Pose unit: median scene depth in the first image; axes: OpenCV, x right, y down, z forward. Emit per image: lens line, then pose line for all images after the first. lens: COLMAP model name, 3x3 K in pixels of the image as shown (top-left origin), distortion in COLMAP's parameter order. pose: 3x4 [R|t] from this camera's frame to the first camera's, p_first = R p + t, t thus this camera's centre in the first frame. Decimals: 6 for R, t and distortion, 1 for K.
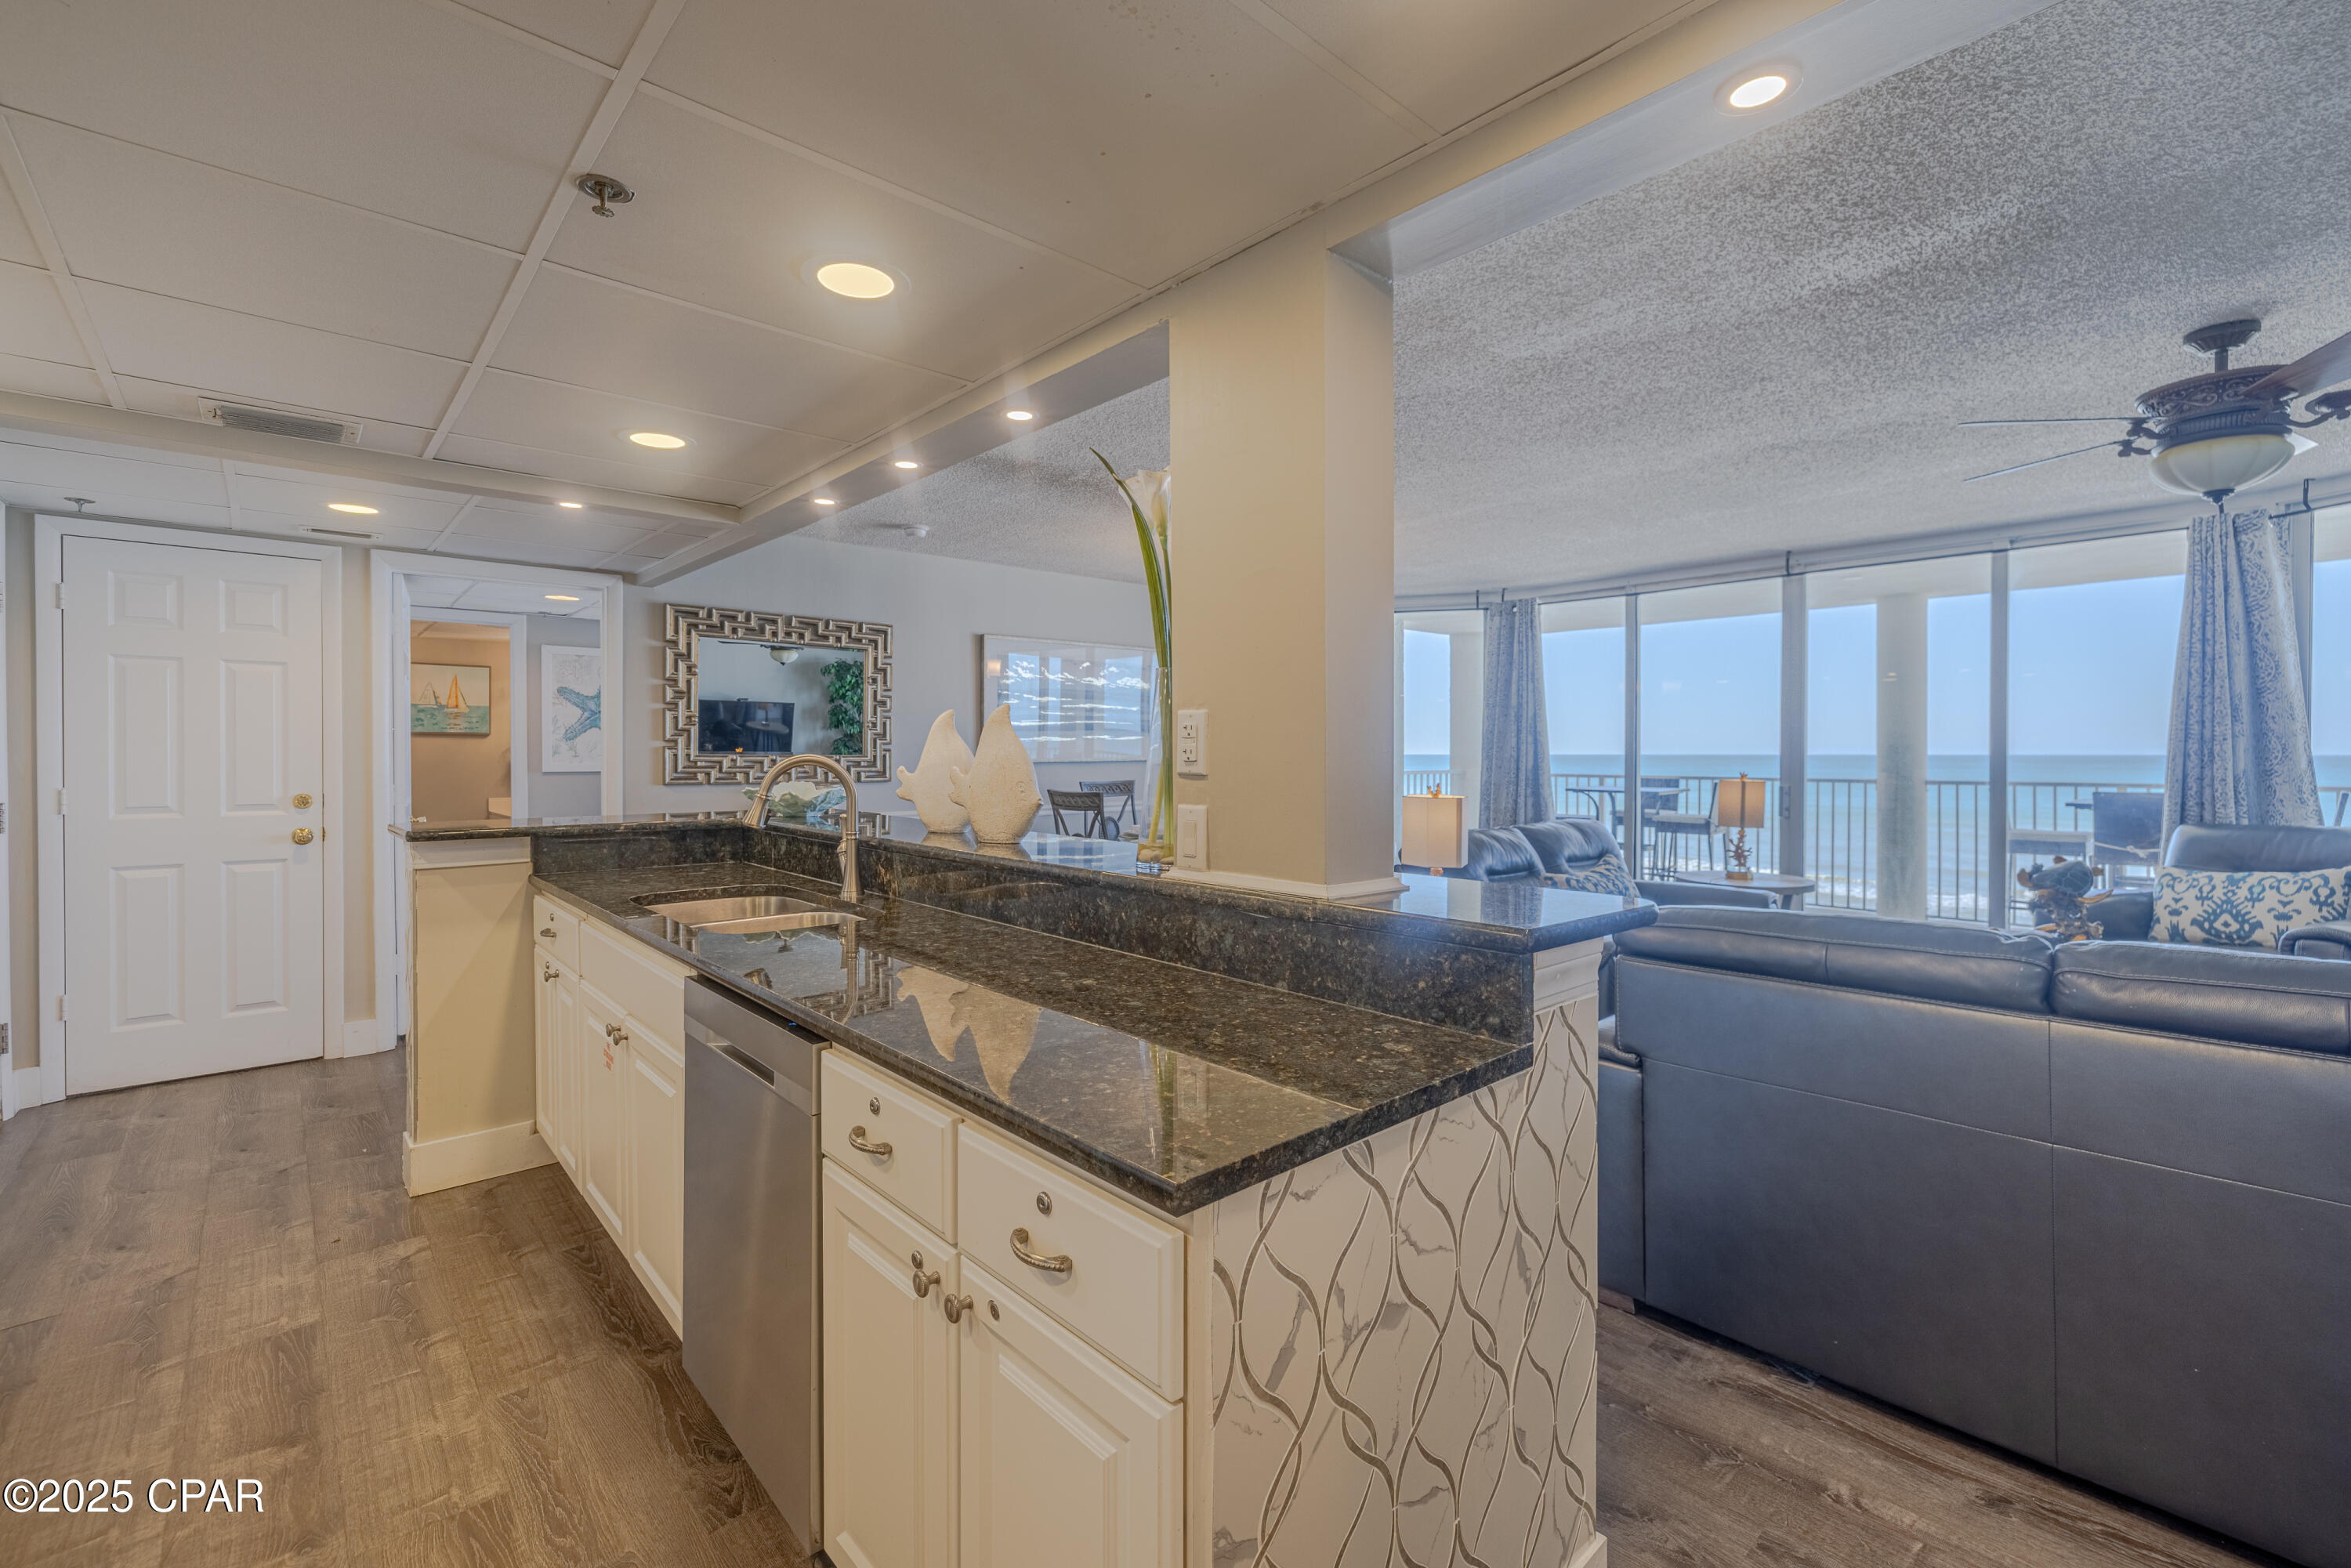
lens RADIAL K [[996.3, 0, 1177.1], [0, 996.3, 768.2], [0, 0, 1]] dist [0.001902, -0.000306]
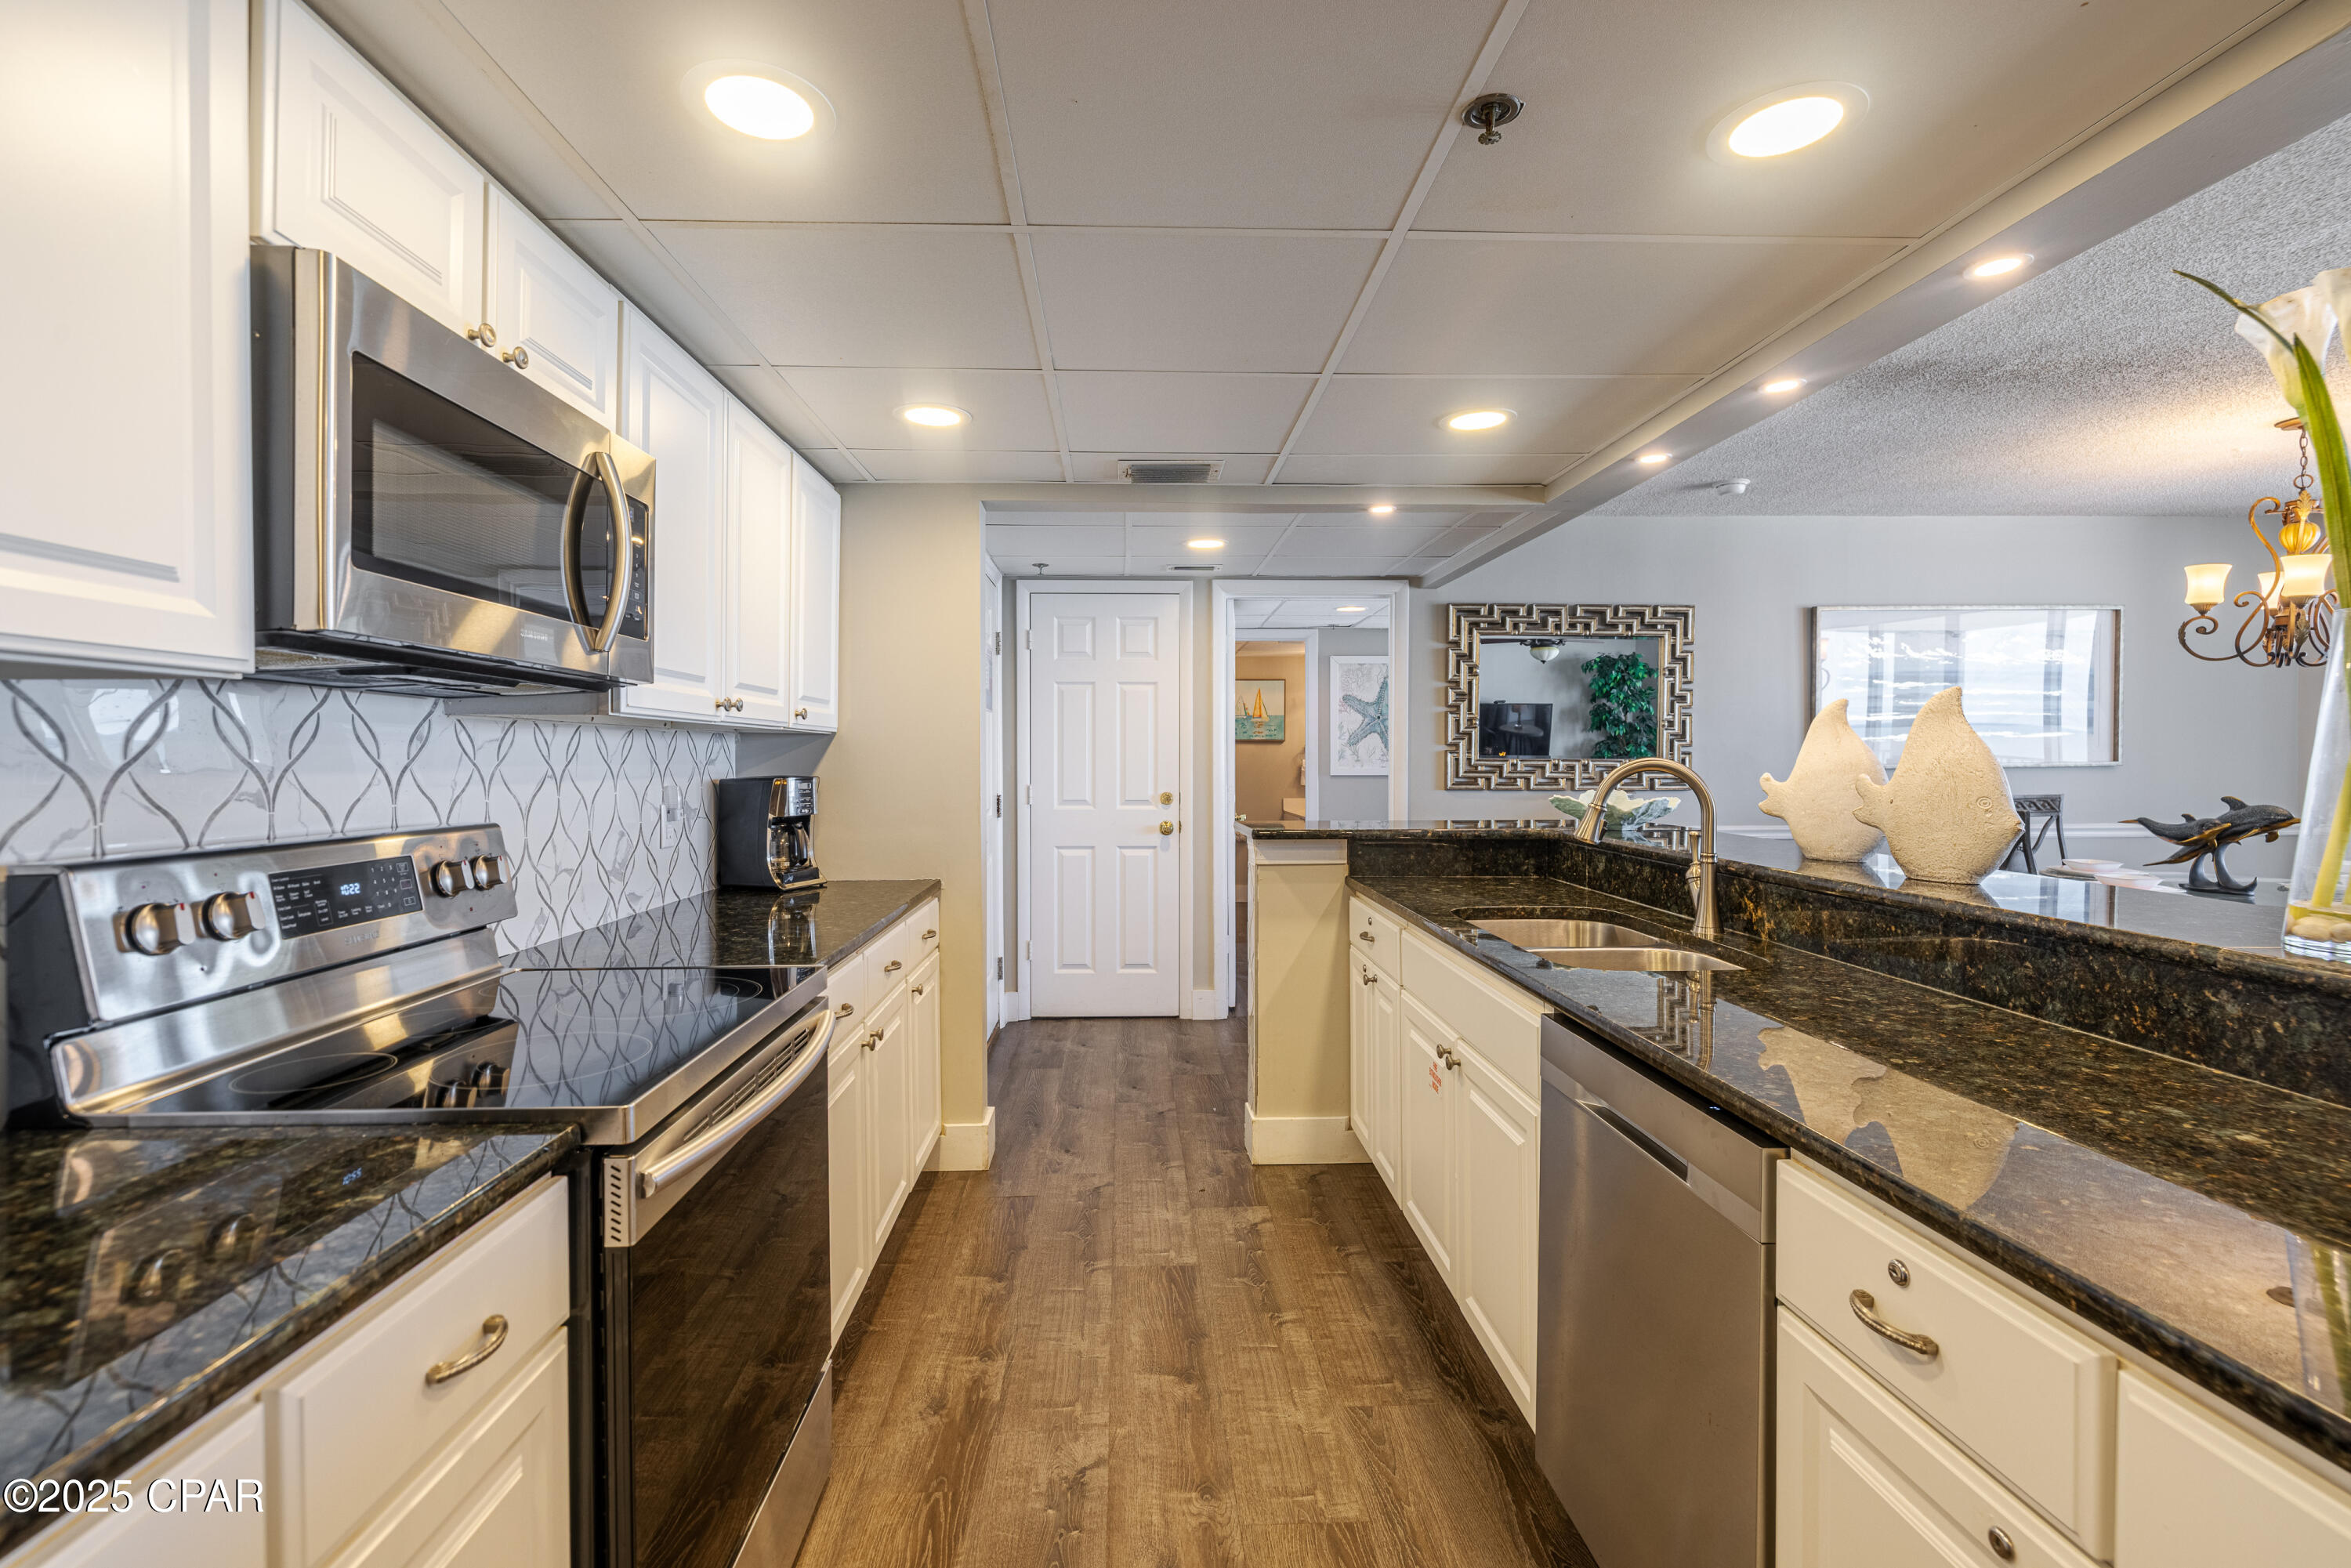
lens RADIAL K [[1051.8, 0, 1175.5], [0, 1051.8, 784.0], [0, 0, 1]] dist [-0.001076, 0.000185]
pose [[0.771554, 0.014090, -0.636007, -0.103519], [-0.007605, 0.999888, 0.012926, -0.000468], [0.636118, -0.005136, 0.771575, 0.058604]]
